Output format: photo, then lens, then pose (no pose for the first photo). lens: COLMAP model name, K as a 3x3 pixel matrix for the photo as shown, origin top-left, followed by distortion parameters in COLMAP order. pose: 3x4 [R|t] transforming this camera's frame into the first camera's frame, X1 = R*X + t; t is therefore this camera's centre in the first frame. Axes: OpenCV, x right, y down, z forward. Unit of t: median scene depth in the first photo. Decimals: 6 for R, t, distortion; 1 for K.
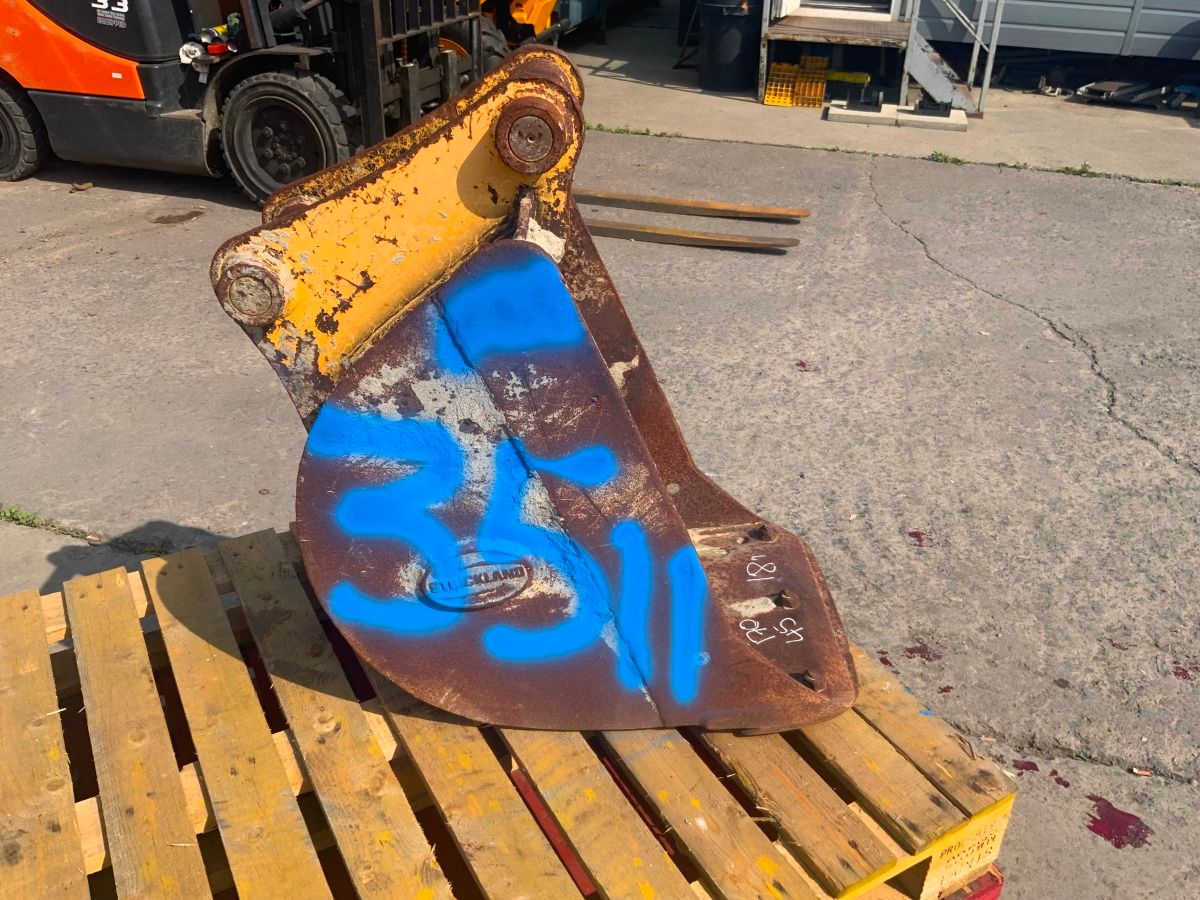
lens RADIAL K [[993.8, 0, 596.3], [0, 993.8, 469.4], [0, 0, 1]] dist [0.086903, -0.181509]
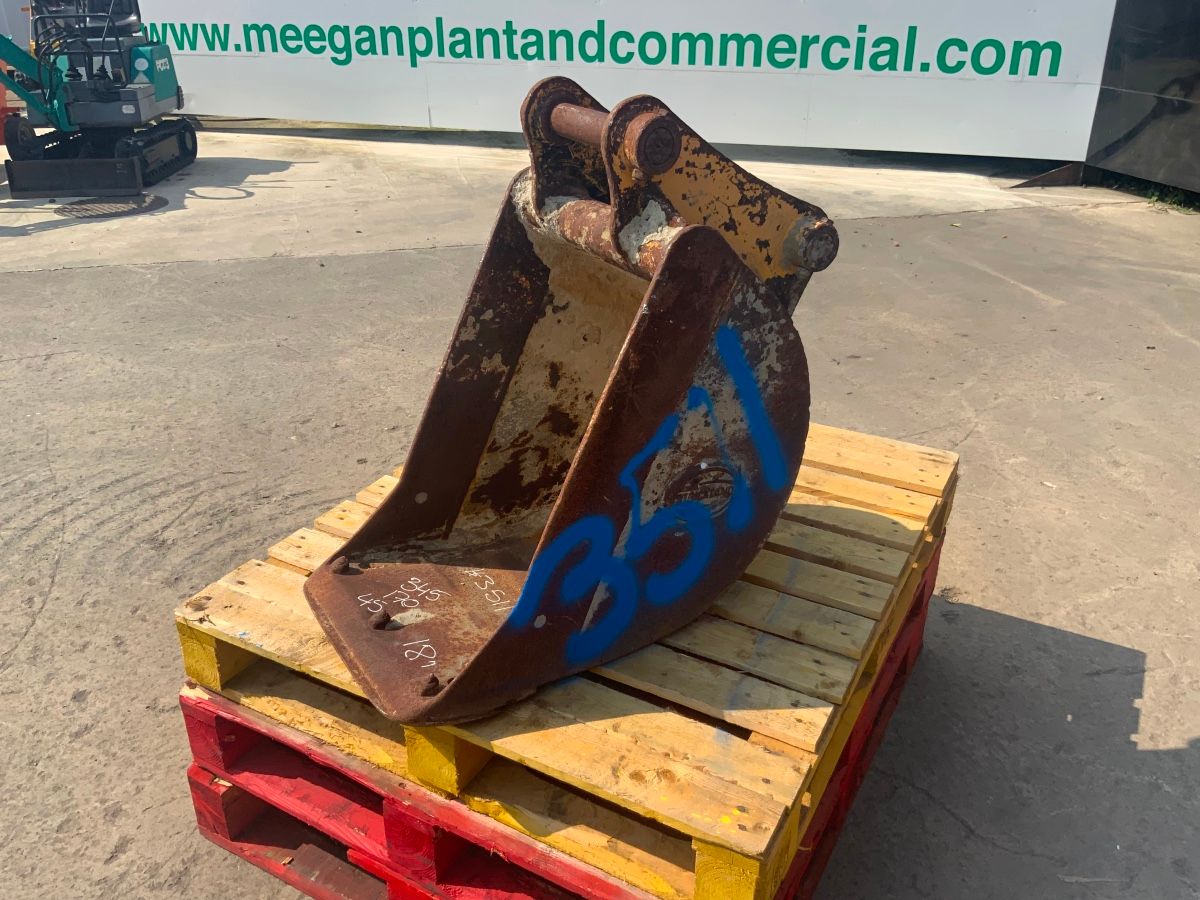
lens RADIAL K [[995.9, 0, 600.5], [0, 995.9, 465.9], [0, 0, 1]] dist [0.057147, -0.114048]
pose [[-0.854798, 0.209735, -0.474690, 0.443143], [-0.291668, 0.562406, 0.773712, -0.794825], [0.429243, 0.799819, -0.419571, 1.374086]]
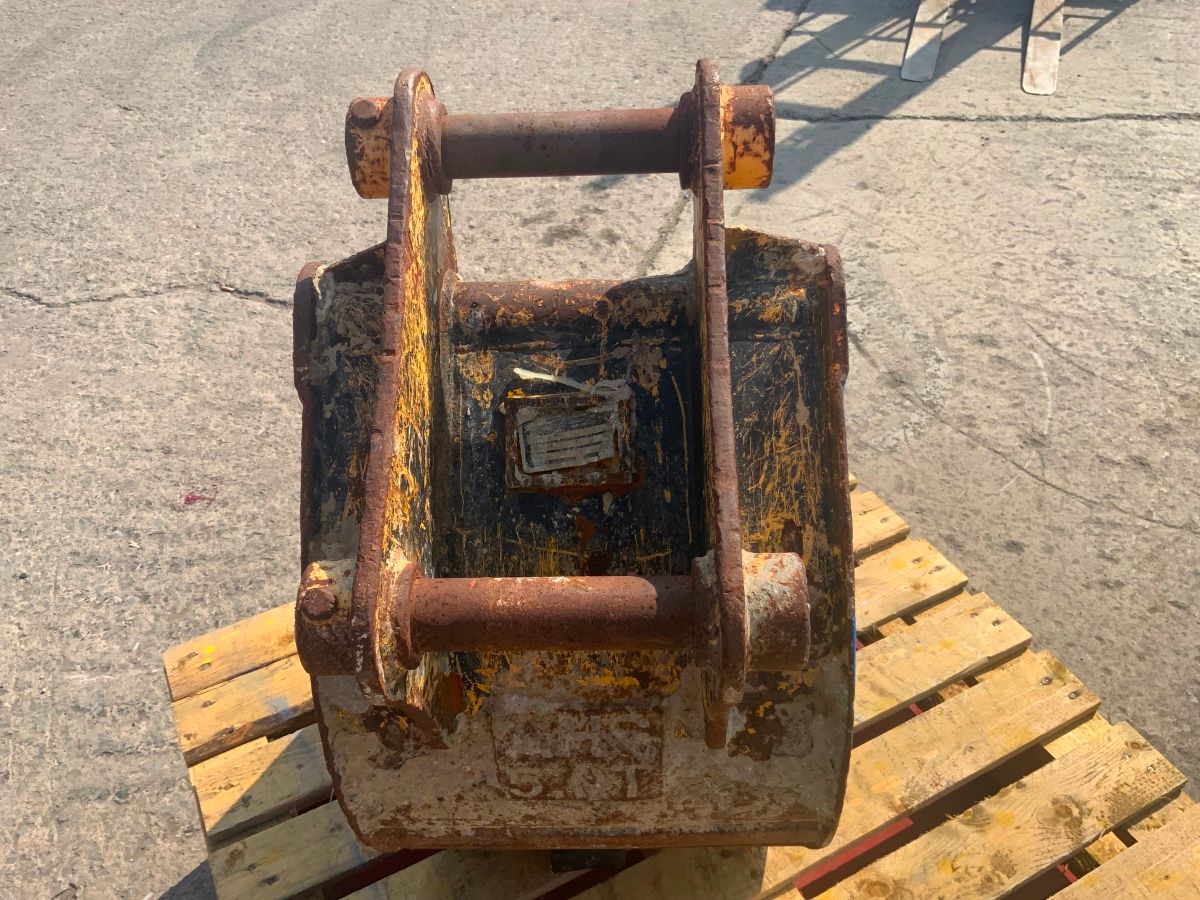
lens RADIAL K [[995.9, 0, 600.5], [0, 995.9, 465.9], [0, 0, 1]] dist [0.057147, -0.114048]
pose [[0.044762, -0.680618, 0.731269, -0.505118], [0.544242, 0.630453, 0.553471, -0.429033], [-0.837733, 0.373213, 0.398642, 0.593085]]
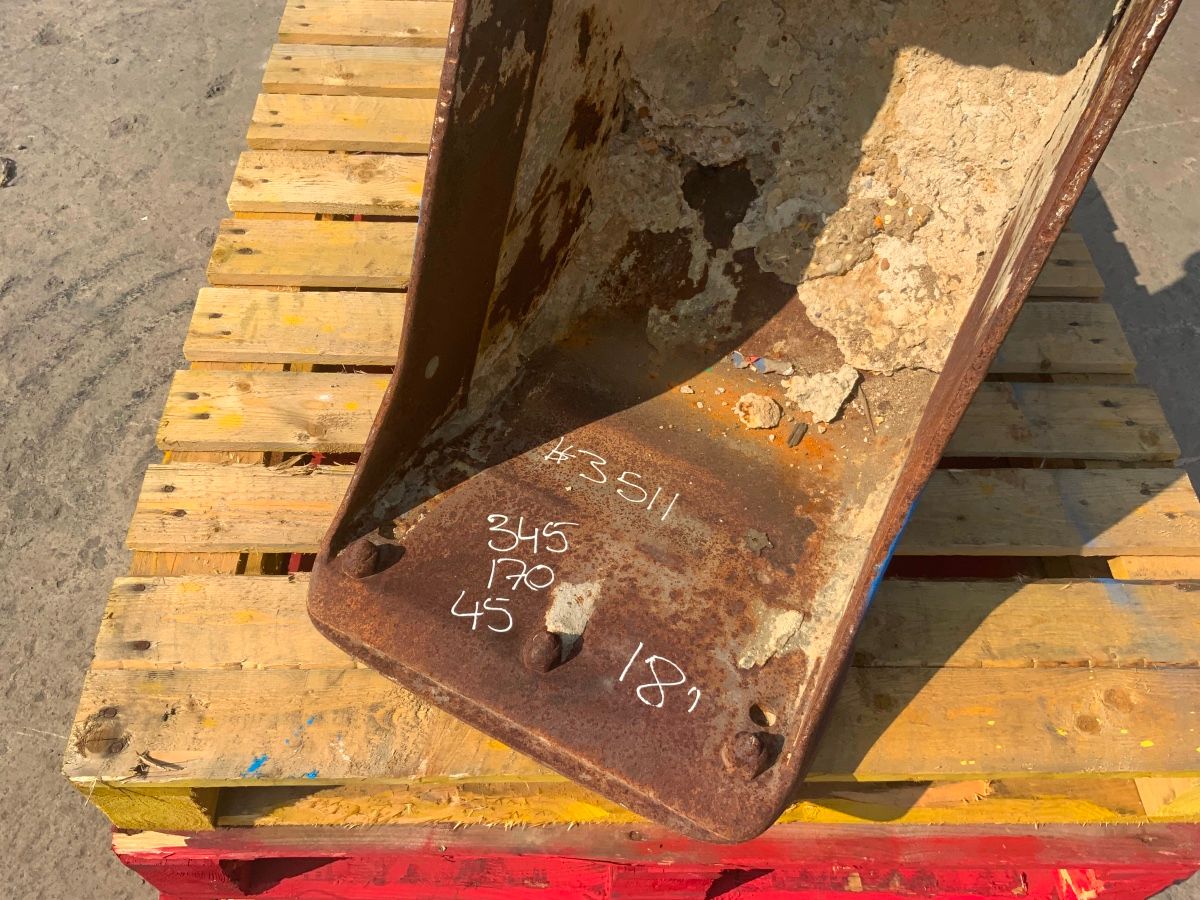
lens RADIAL K [[993.8, 0, 596.3], [0, 993.8, 469.4], [0, 0, 1]] dist [0.086903, -0.181509]
pose [[-0.481913, 0.686089, -0.545015, 0.396895], [-0.492501, 0.302358, 0.816102, -0.342043], [0.724709, 0.661711, 0.192189, 0.840888]]
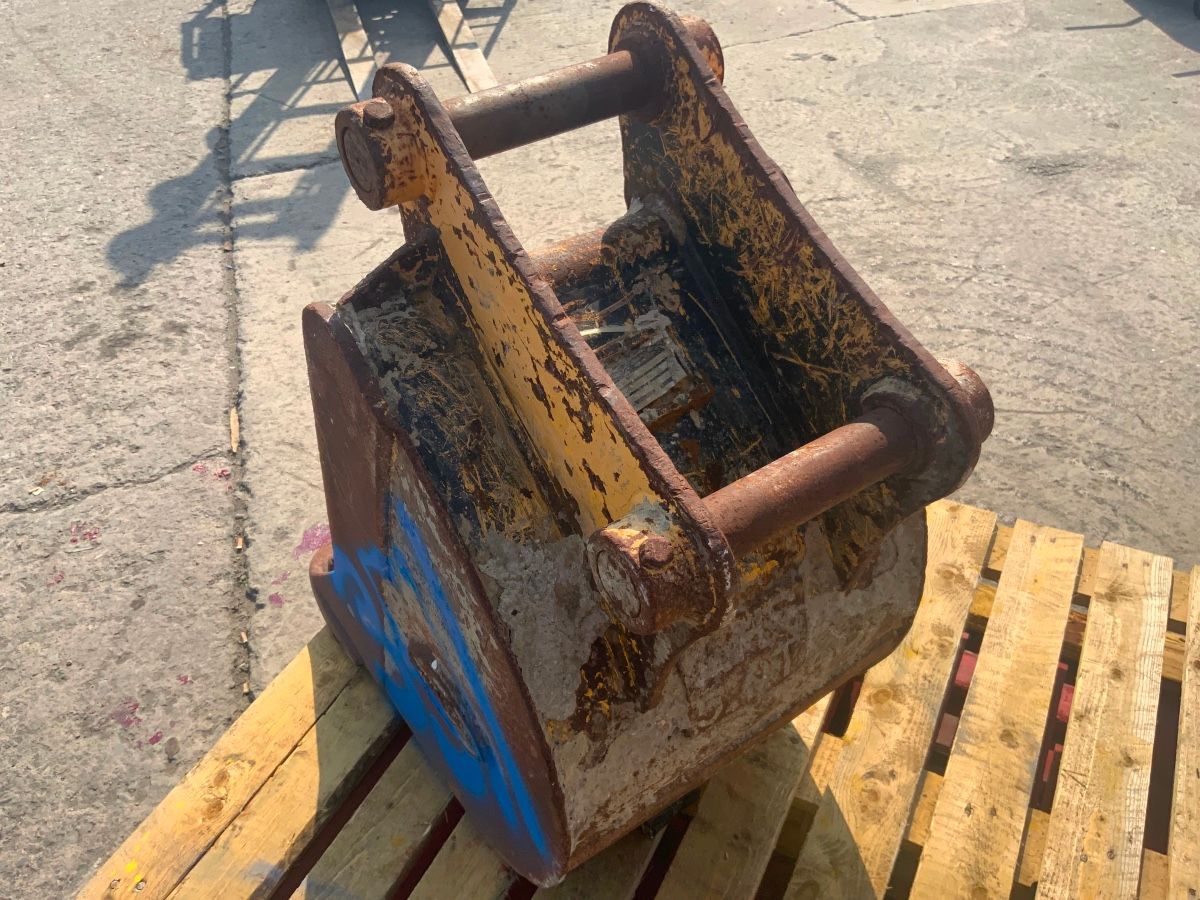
lens RADIAL K [[993.8, 0, 596.3], [0, 993.8, 469.4], [0, 0, 1]] dist [0.086903, -0.181509]
pose [[-0.546650, -0.539535, 0.640371, -0.477856], [0.456143, 0.449454, 0.768066, -0.562329], [-0.702216, 0.711964, 0.000411, 0.858394]]
